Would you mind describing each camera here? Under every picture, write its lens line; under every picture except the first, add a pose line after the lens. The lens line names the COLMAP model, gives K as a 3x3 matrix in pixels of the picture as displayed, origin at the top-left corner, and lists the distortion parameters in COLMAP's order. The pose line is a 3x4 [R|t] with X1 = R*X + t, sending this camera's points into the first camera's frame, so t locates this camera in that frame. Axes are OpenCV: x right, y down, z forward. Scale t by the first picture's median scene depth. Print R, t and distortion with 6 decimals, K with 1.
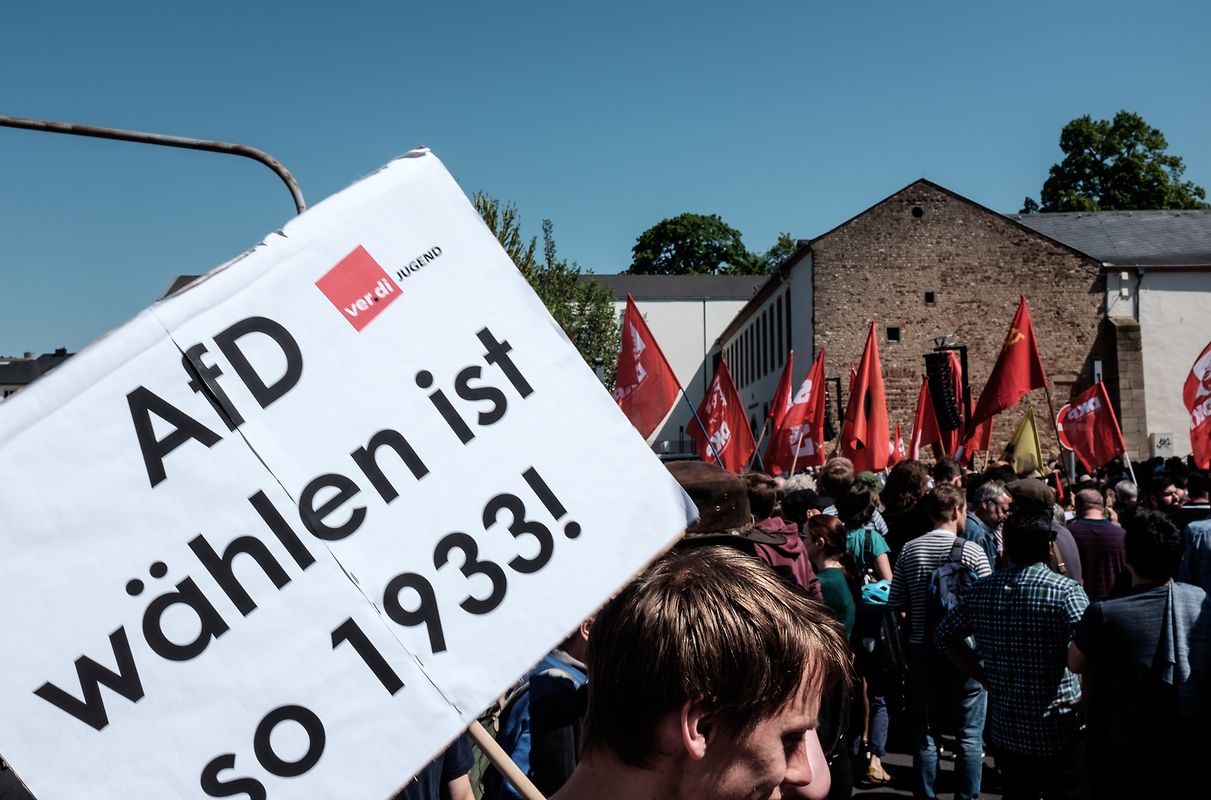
lens RADIAL K [[1359.4, 0, 626.9], [0, 1359.4, 370.6], [0, 0, 1]] dist [0.006357, 0.000000]
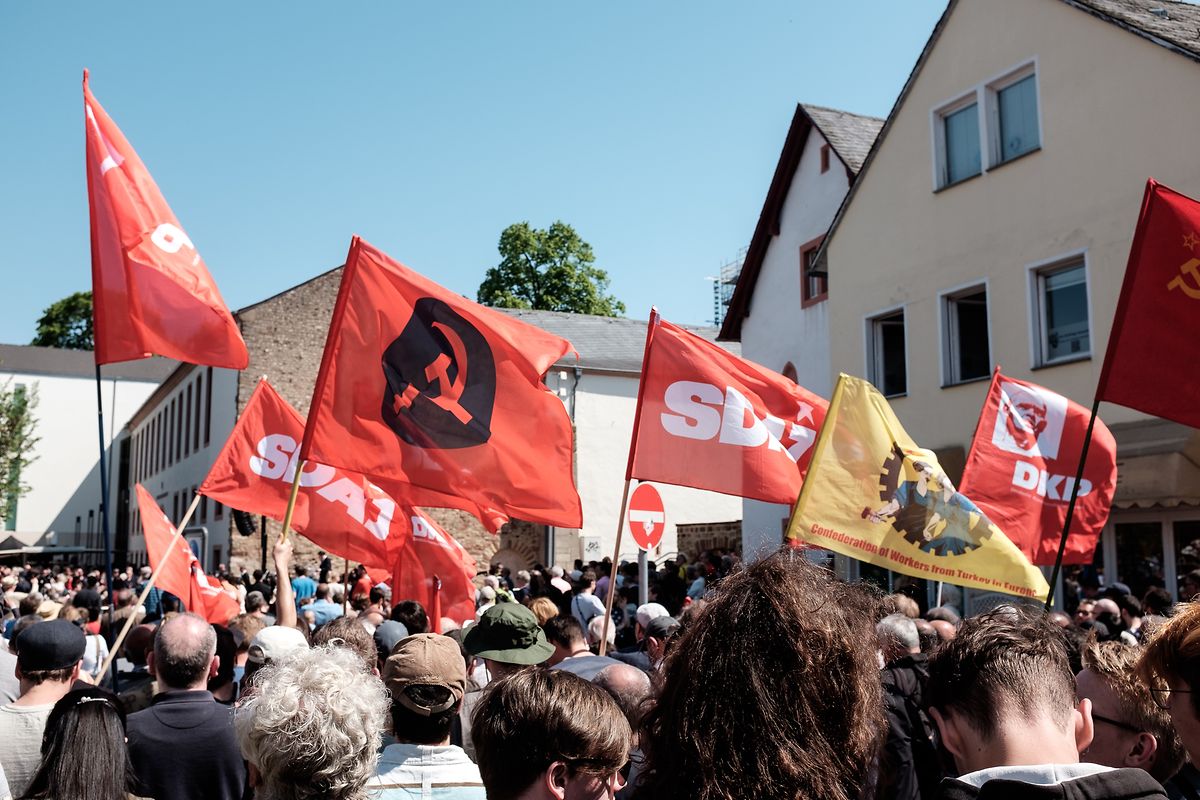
lens RADIAL K [[1249.6, 0, 597.0], [0, 1249.6, 397.2], [0, 0, 1]] dist [-0.020904, 0.000000]
pose [[0.910841, 0.068951, 0.406957, 0.017685], [-0.043546, 0.996499, -0.071374, 0.008755], [-0.410454, 0.047289, 0.910654, 0.146318]]
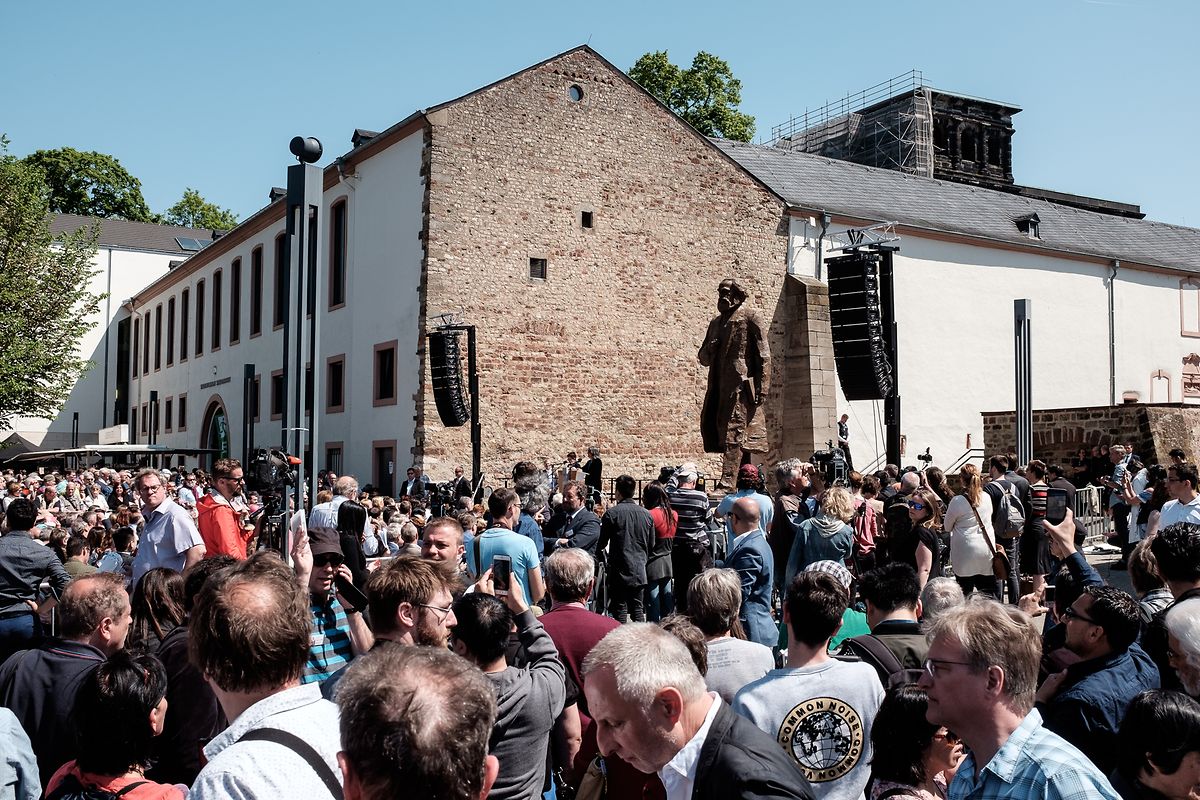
lens RADIAL K [[1211.2, 0, 599.3], [0, 1211.2, 392.1], [0, 0, 1]] dist [-0.054161, 0.000000]
pose [[0.860103, 0.045375, 0.508098, -0.066736], [-0.046293, 0.998869, -0.010837, 0.034163], [-0.508015, -0.014200, 0.861231, 0.425918]]
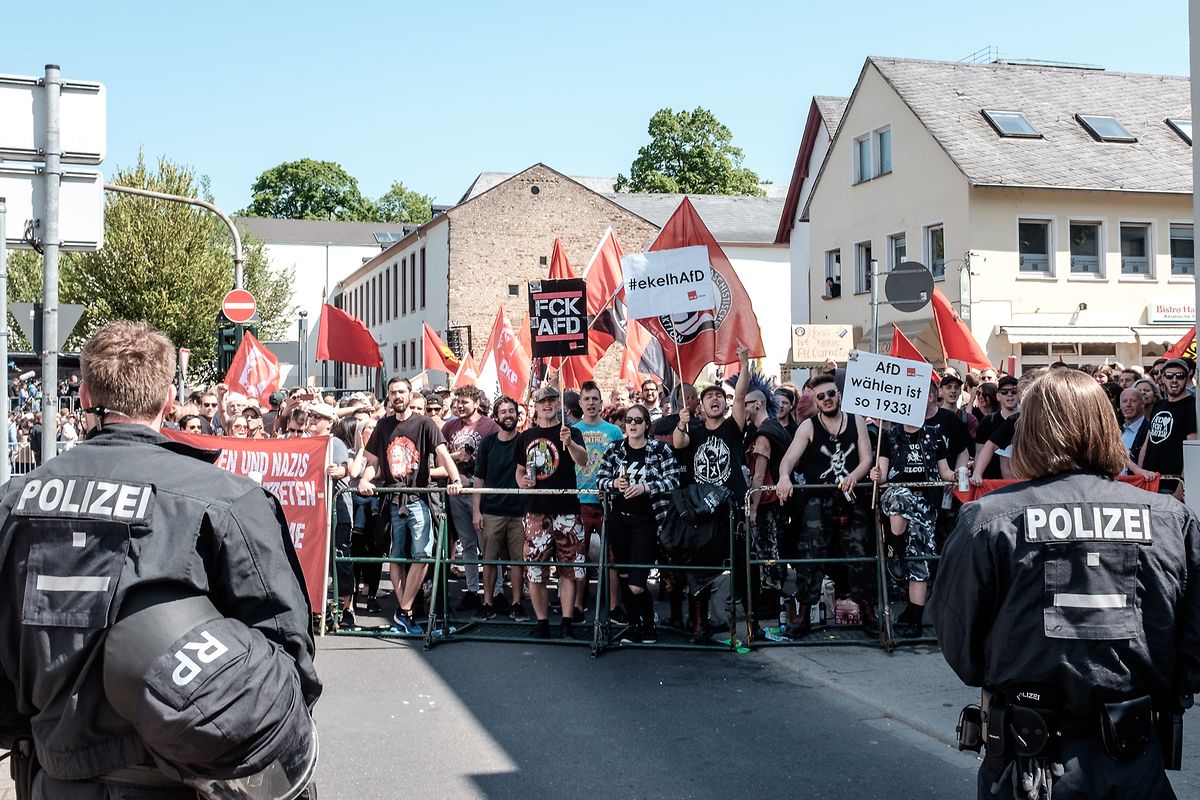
lens RADIAL K [[1432.4, 0, 600.5], [0, 1432.4, 394.5], [0, 0, 1]] dist [-0.018259, 0.000000]
pose [[0.959901, 0.008189, 0.280220, -0.077976], [-0.026262, 0.997804, 0.060800, -0.012124], [-0.279107, -0.065721, 0.958008, -0.226258]]
